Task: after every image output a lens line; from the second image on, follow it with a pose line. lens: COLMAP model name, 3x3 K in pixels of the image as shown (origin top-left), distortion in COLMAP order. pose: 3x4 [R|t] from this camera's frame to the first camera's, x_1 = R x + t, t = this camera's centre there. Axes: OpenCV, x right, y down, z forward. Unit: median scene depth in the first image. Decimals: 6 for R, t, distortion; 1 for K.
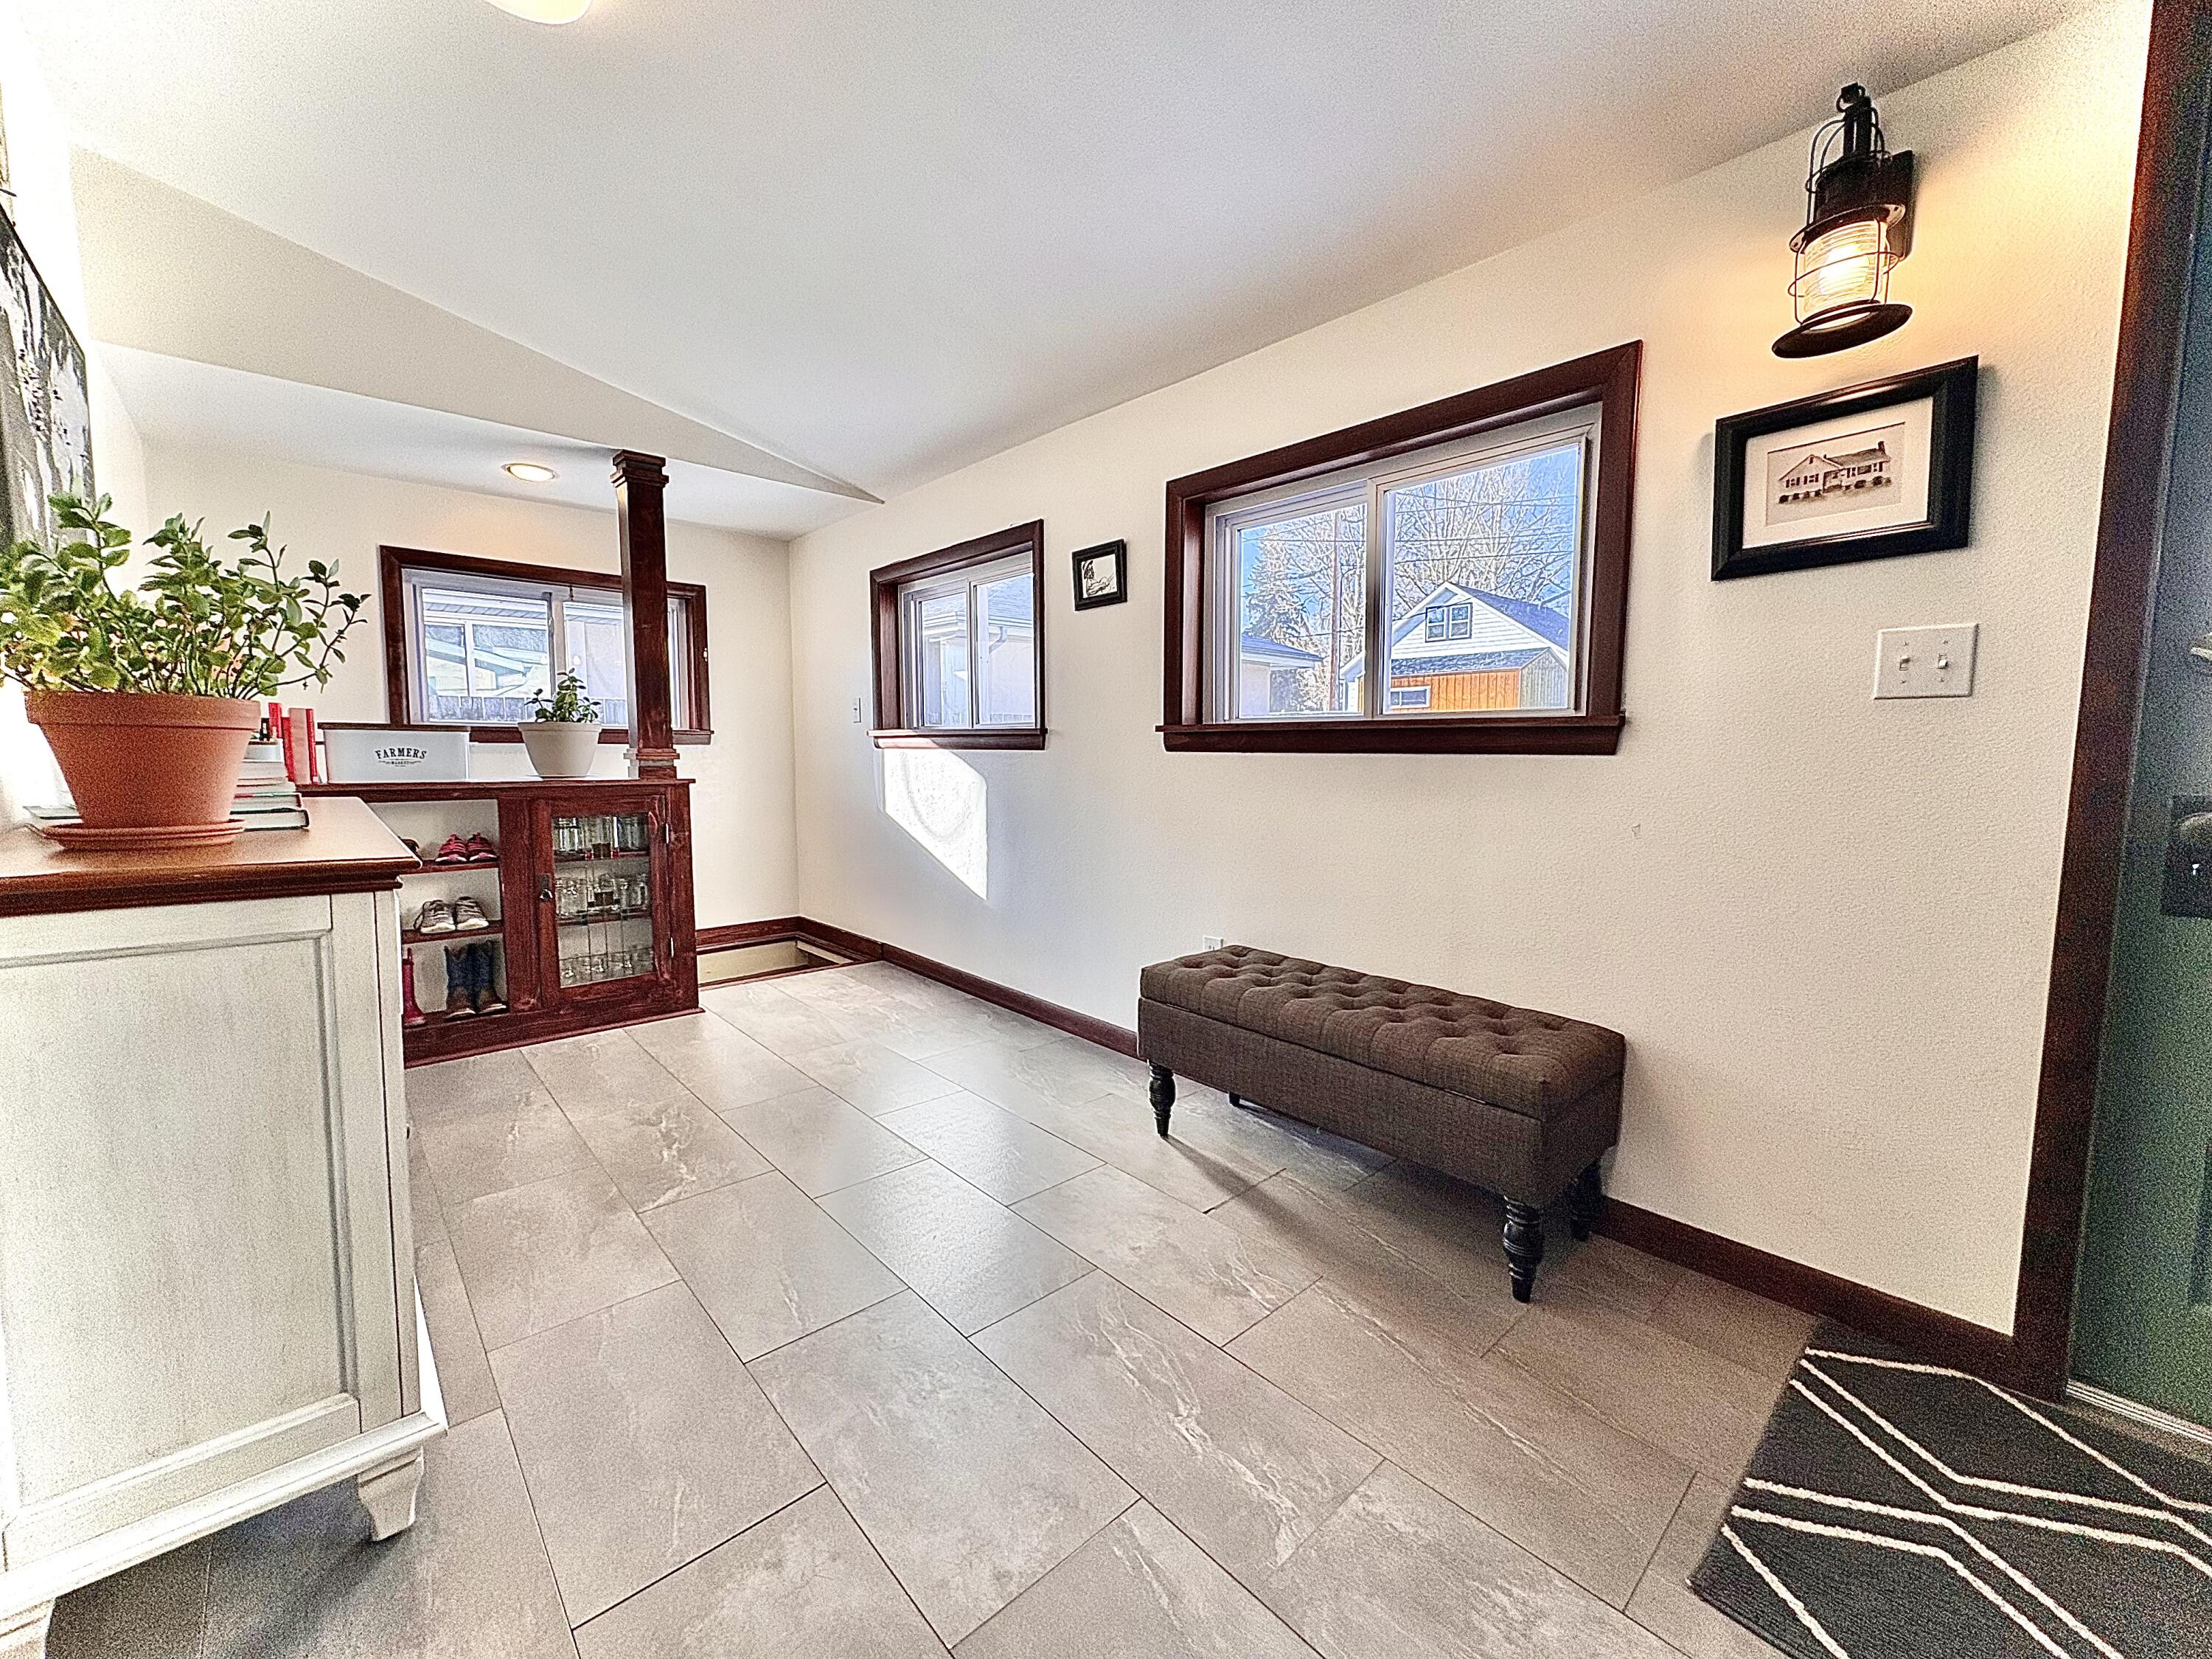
lens RADIAL K [[876.3, 0, 1104.5], [0, 876.3, 828.7], [0, 0, 1]] dist [-0.001191, 0.000133]
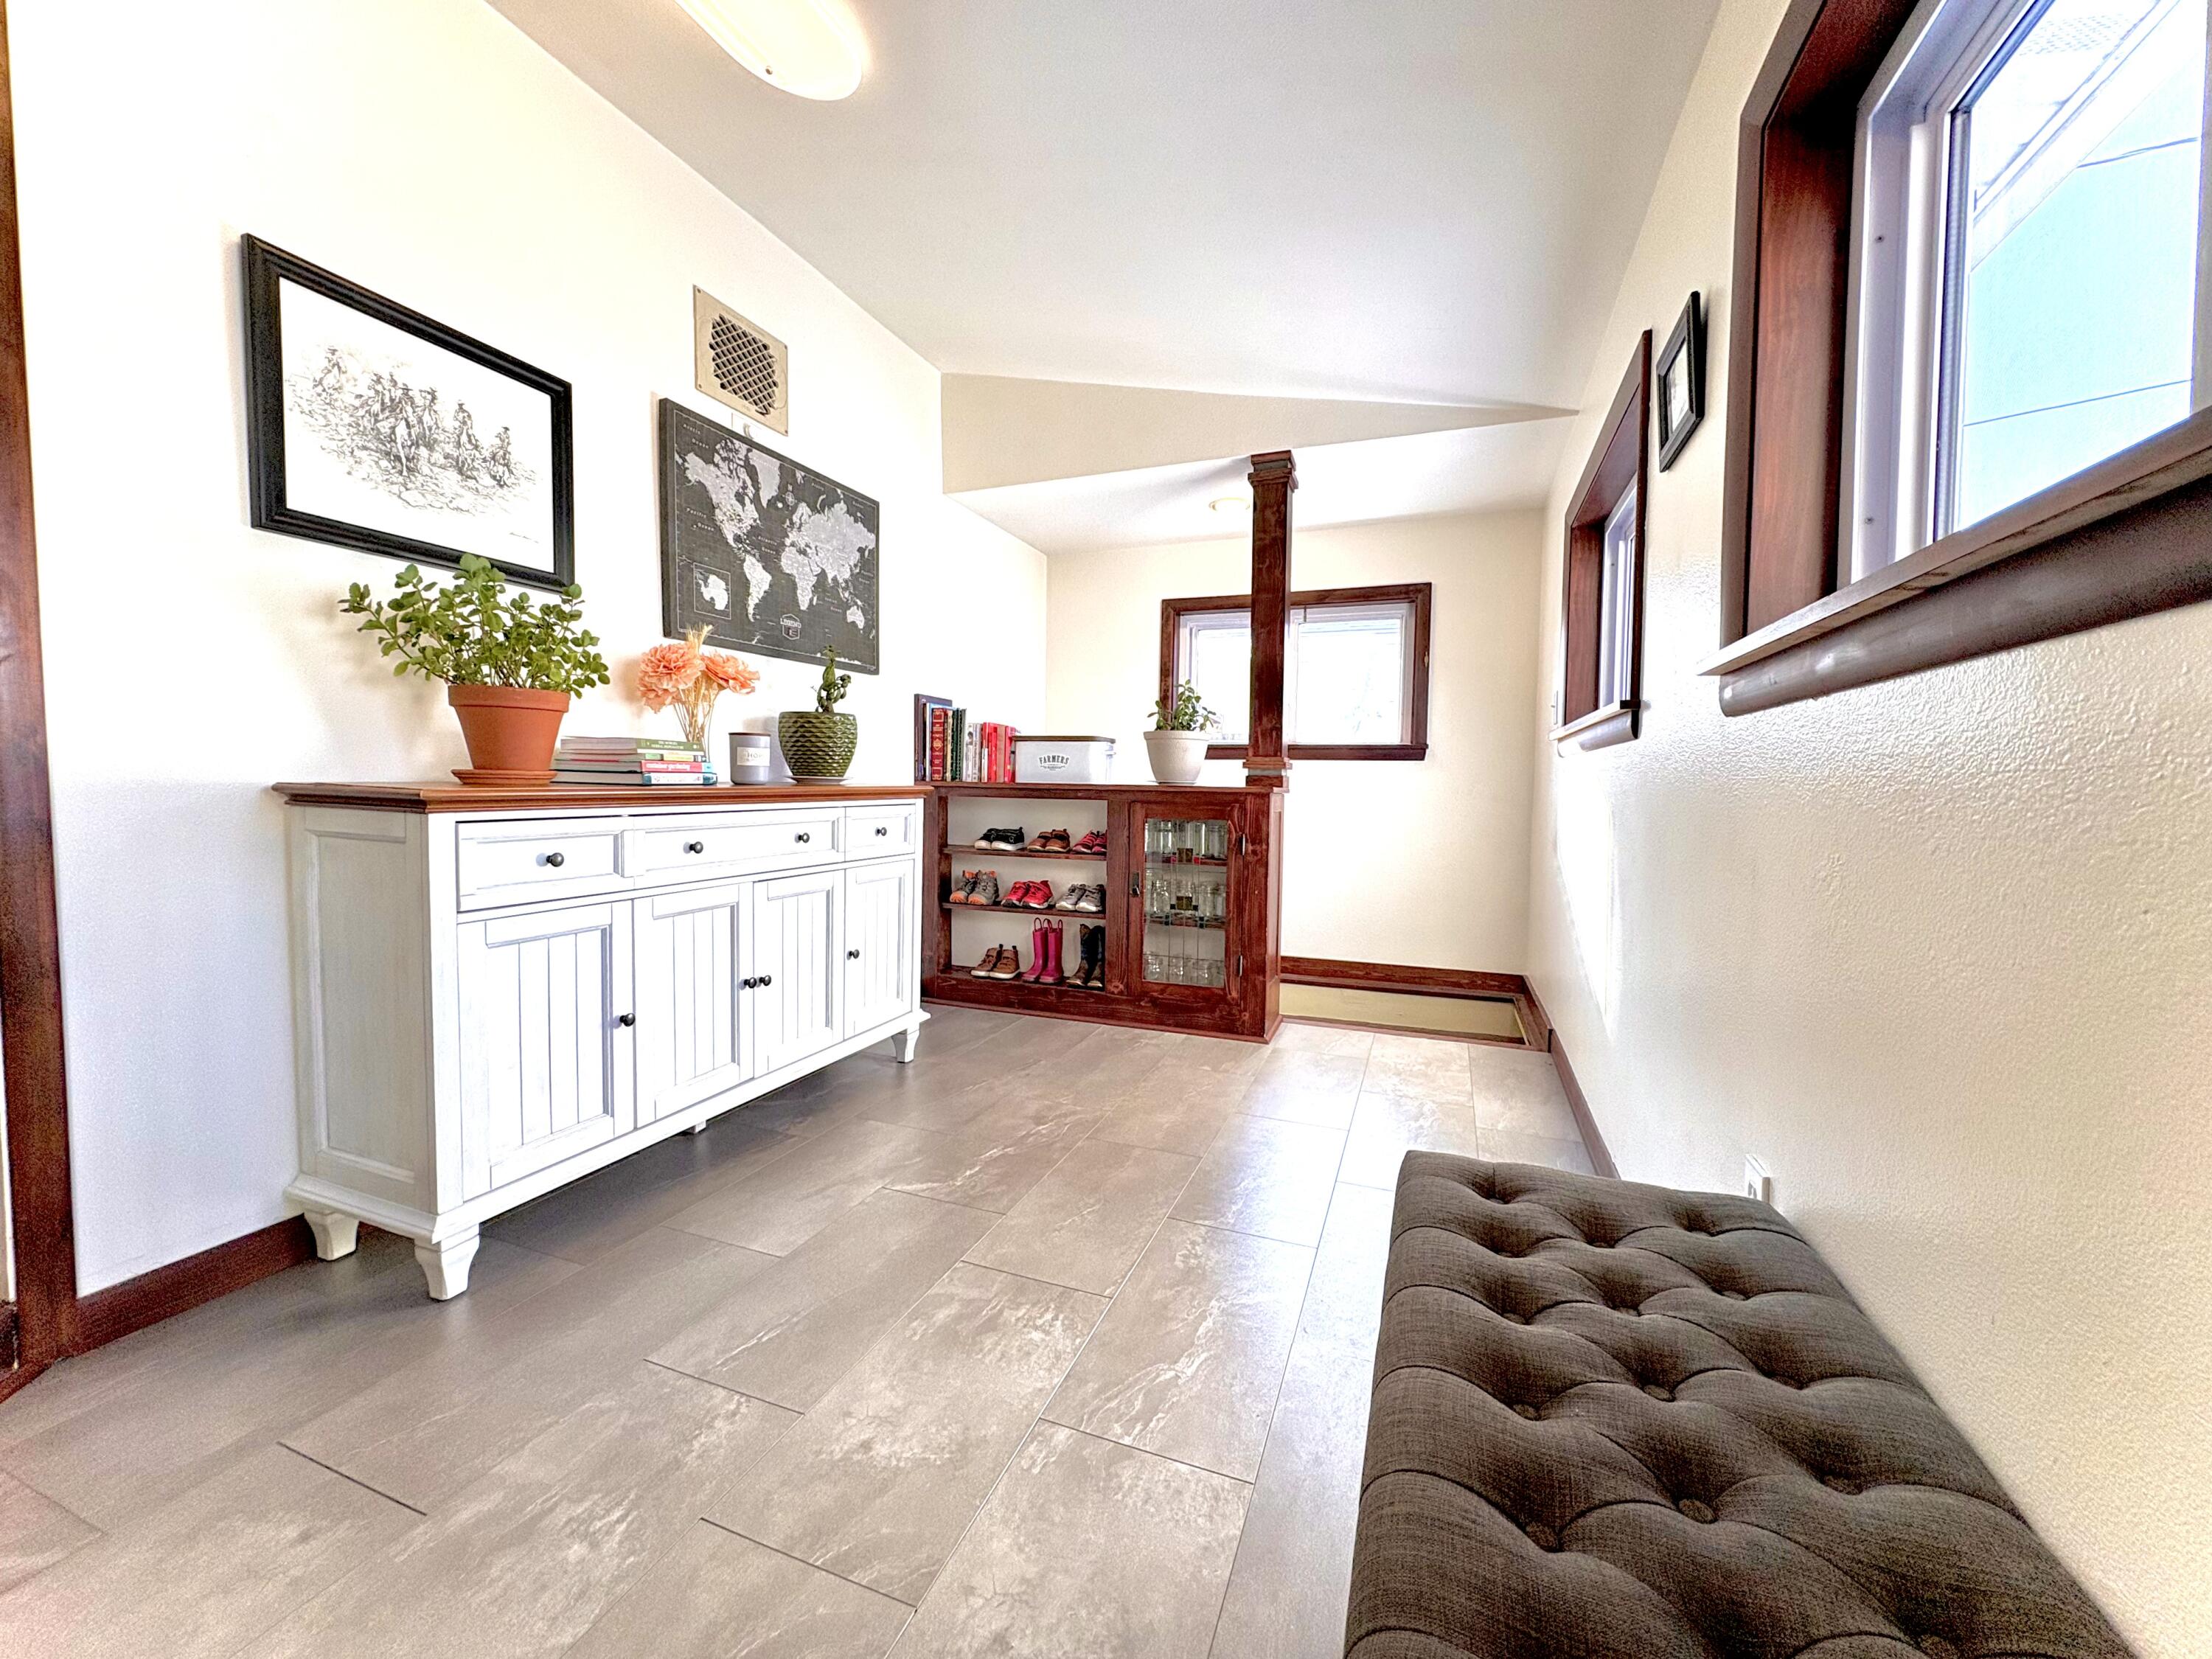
lens RADIAL K [[876.3, 0, 1104.5], [0, 876.3, 828.7], [0, 0, 1]] dist [-0.001191, 0.000133]
pose [[0.442123, 0.045560, -0.895797, 0.293937], [-0.092664, 0.995685, 0.004905, -0.002235], [0.892155, 0.080840, 0.444437, 0.461238]]
